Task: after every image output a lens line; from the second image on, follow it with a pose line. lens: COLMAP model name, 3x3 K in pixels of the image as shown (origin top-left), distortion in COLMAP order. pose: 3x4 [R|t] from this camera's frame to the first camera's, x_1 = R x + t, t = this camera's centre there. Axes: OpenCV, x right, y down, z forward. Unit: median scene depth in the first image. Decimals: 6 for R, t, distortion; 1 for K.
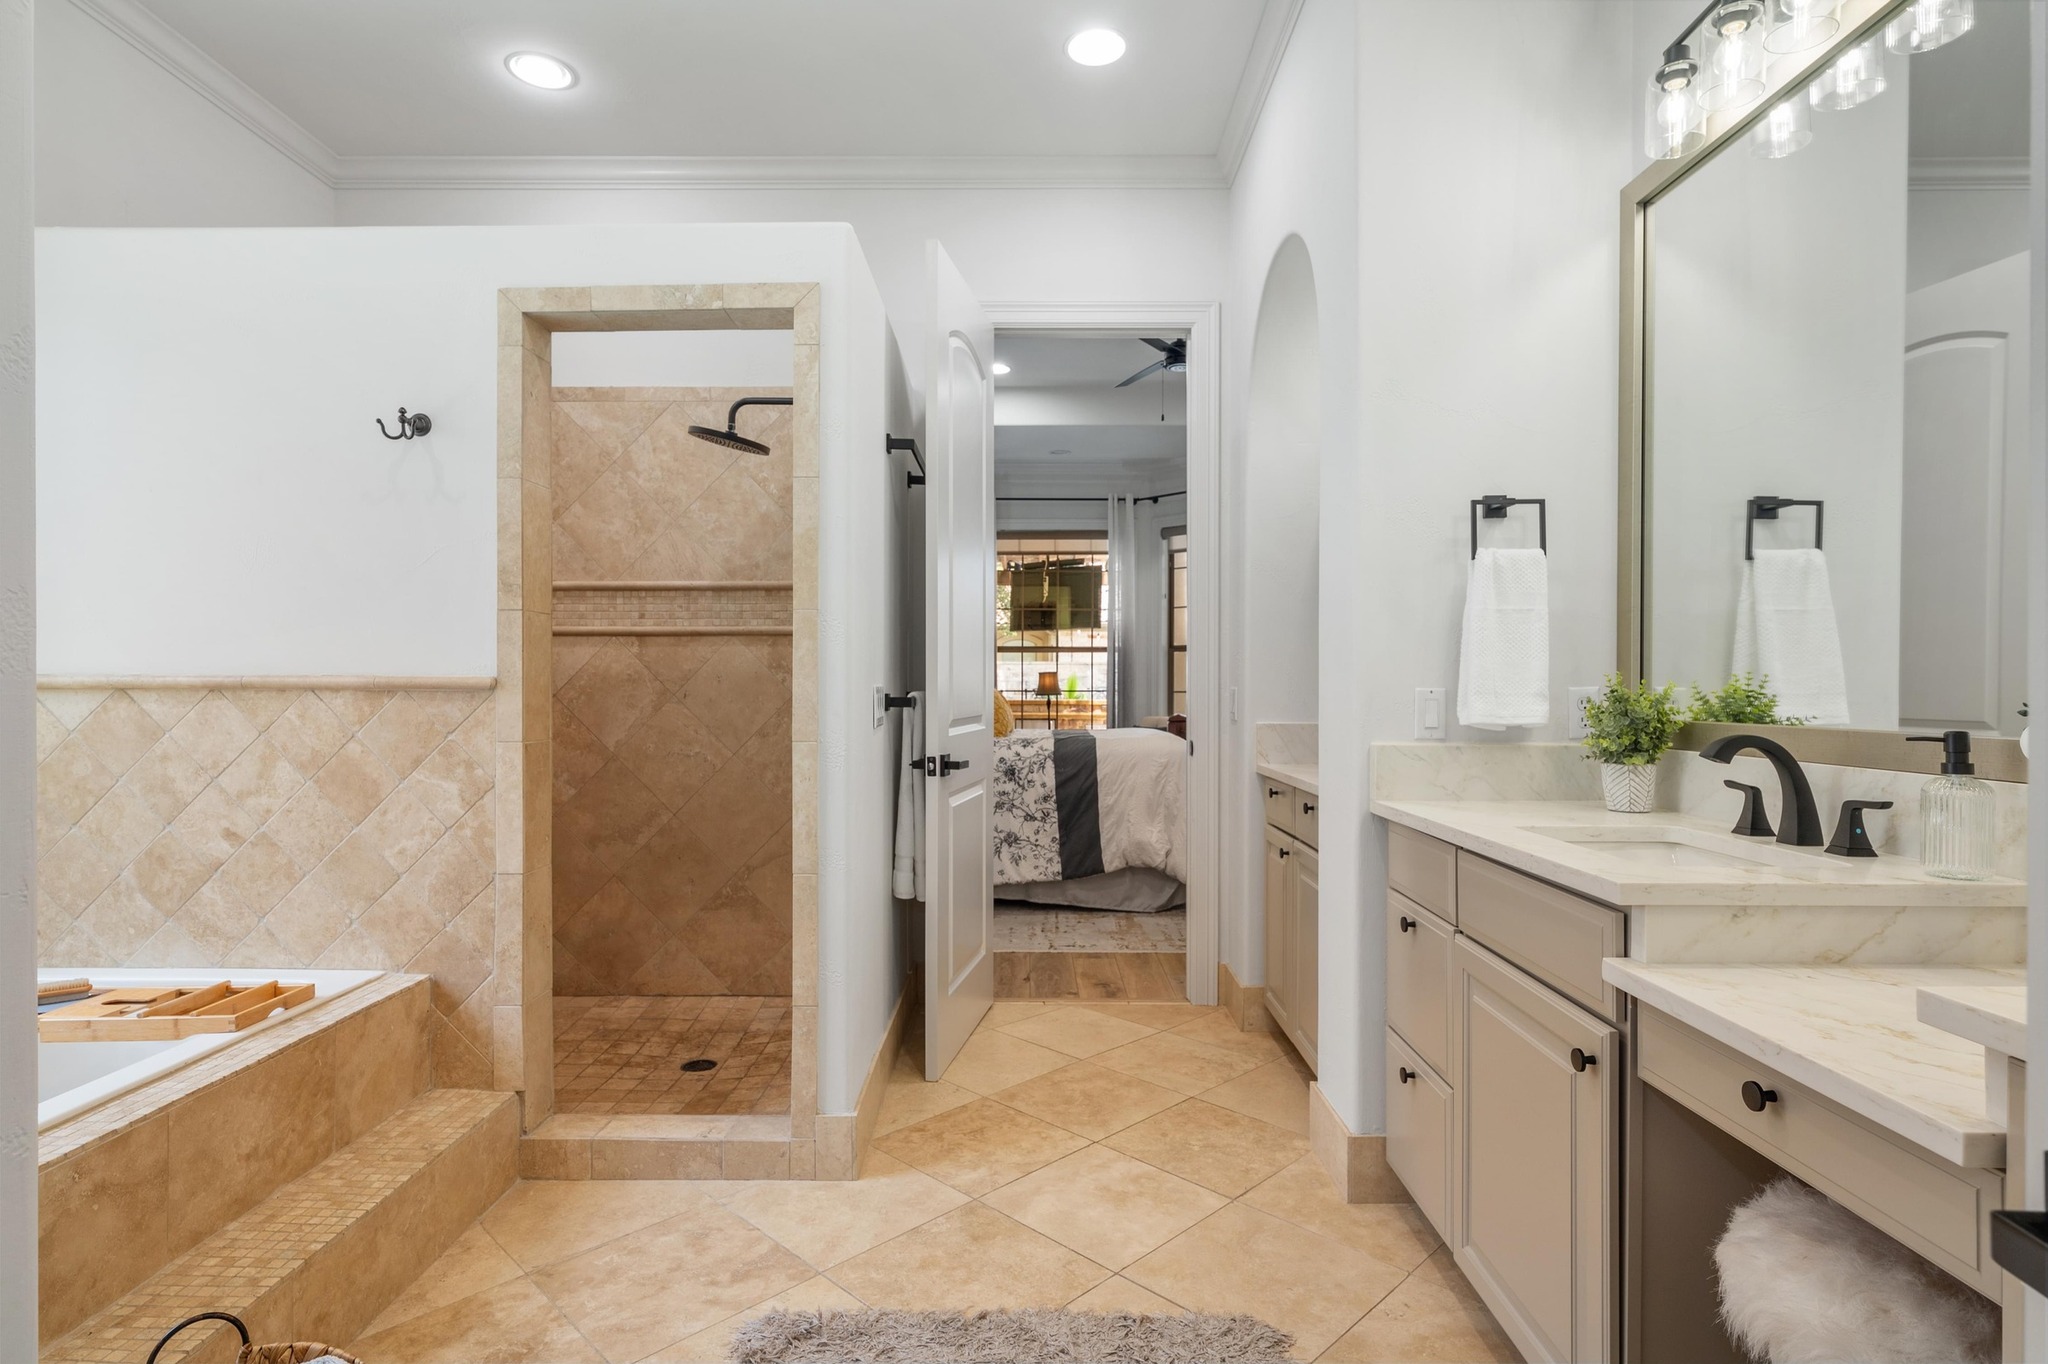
lens RADIAL K [[1029.0, 0, 1018.4], [0, 1029.0, 683.1], [0, 0, 1]] dist [-0.000625, 0.001003]
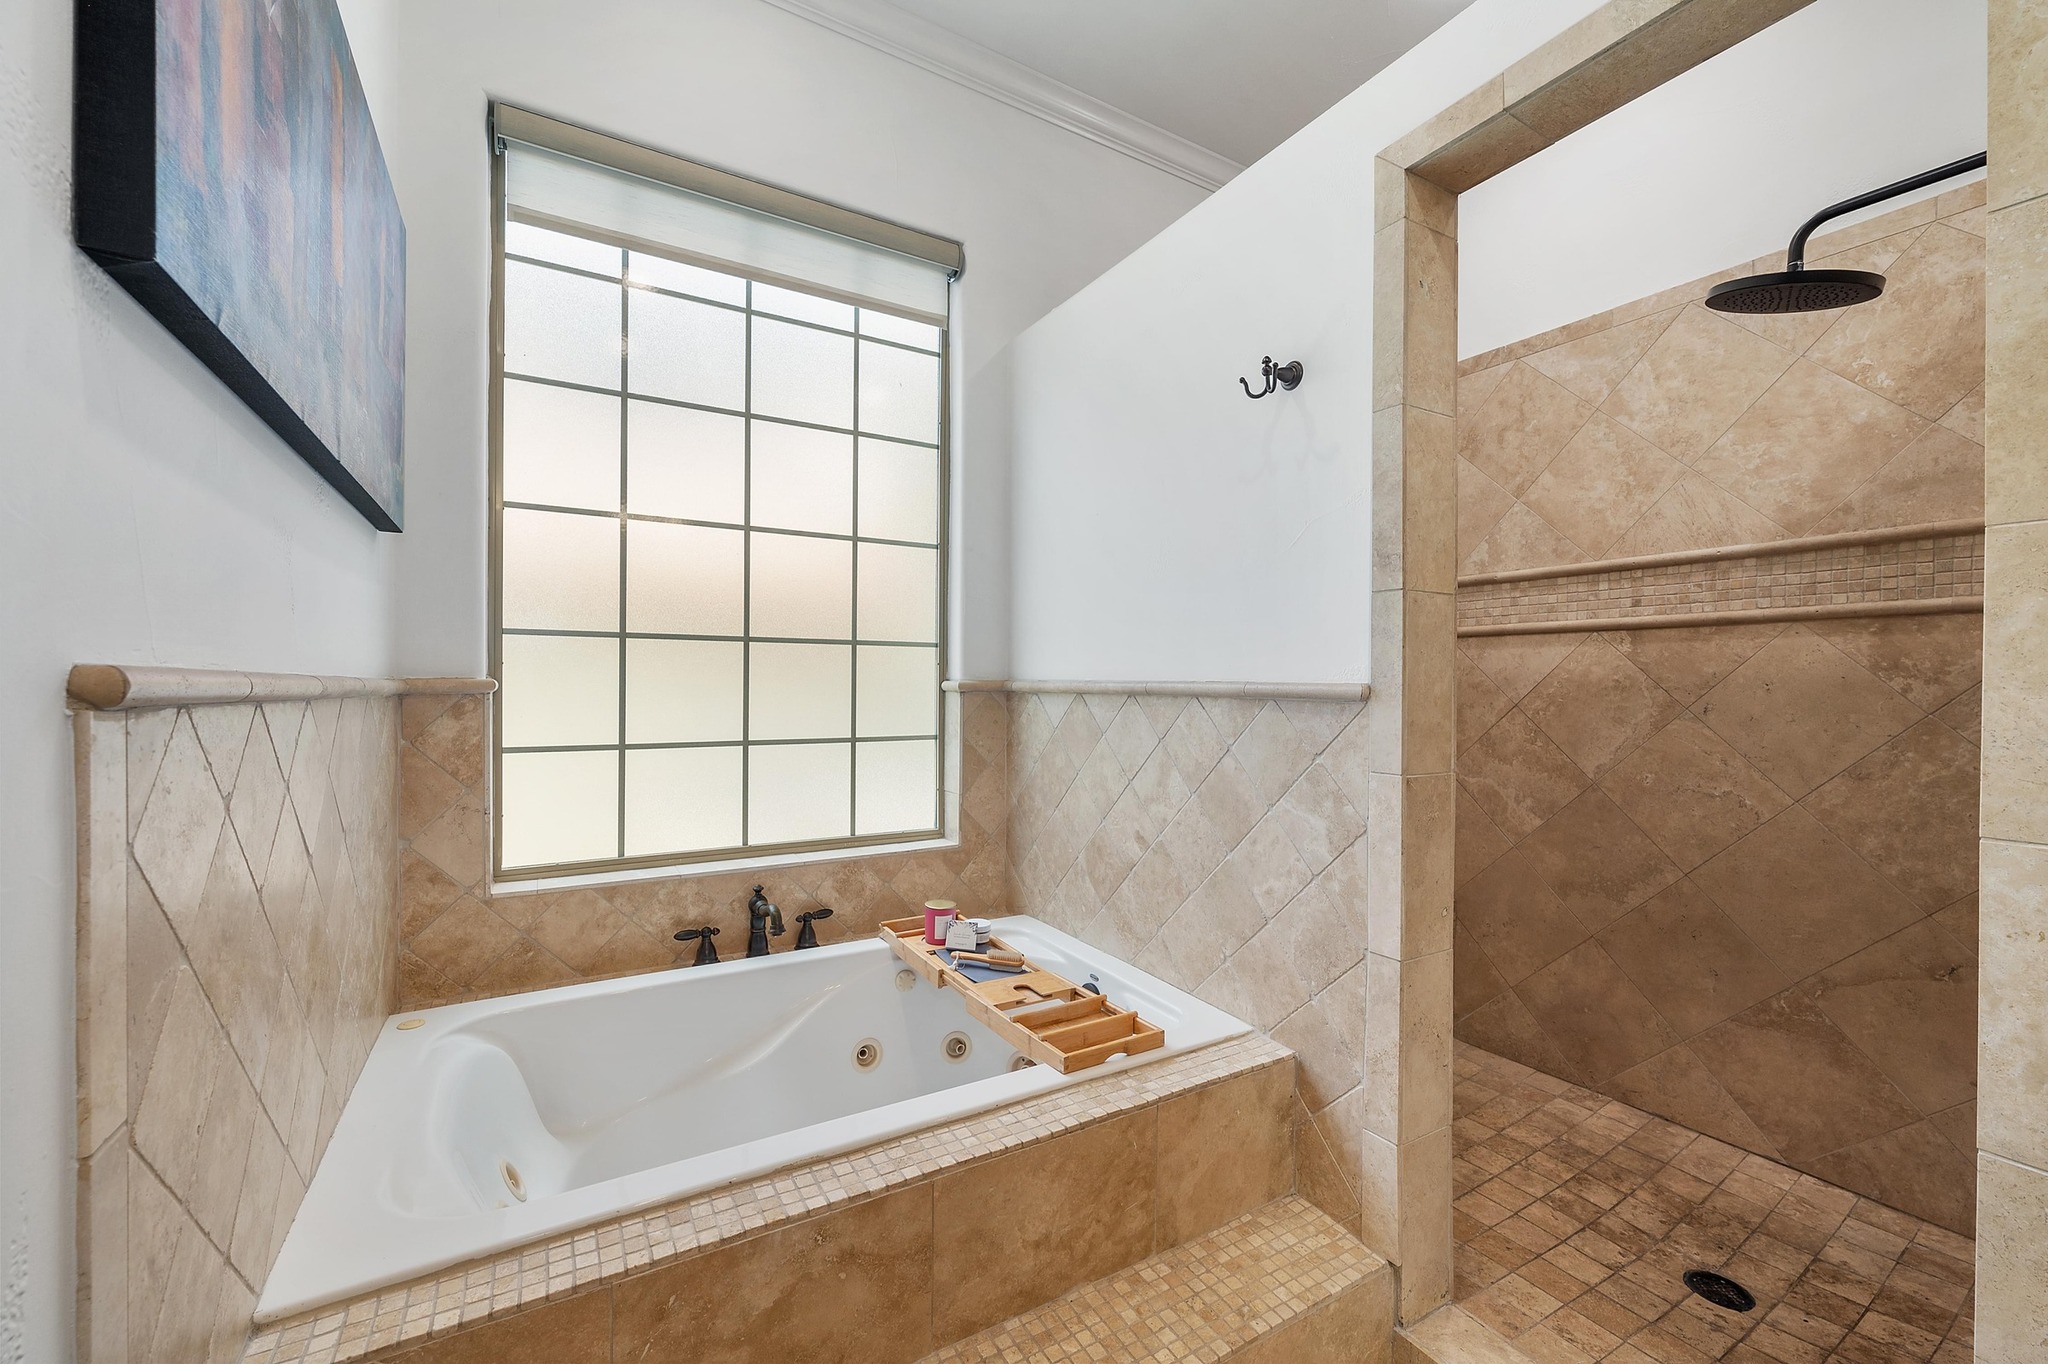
lens RADIAL K [[813.0, 0, 1021.6], [0, 813.0, 686.5], [0, 0, 1]] dist [-0.006543, 0.001005]
pose [[0.511842, 0.005295, -0.859063, -0.135365], [-0.006596, 0.999976, 0.002233, -0.003580], [0.859054, 0.004524, 0.511865, 0.486278]]
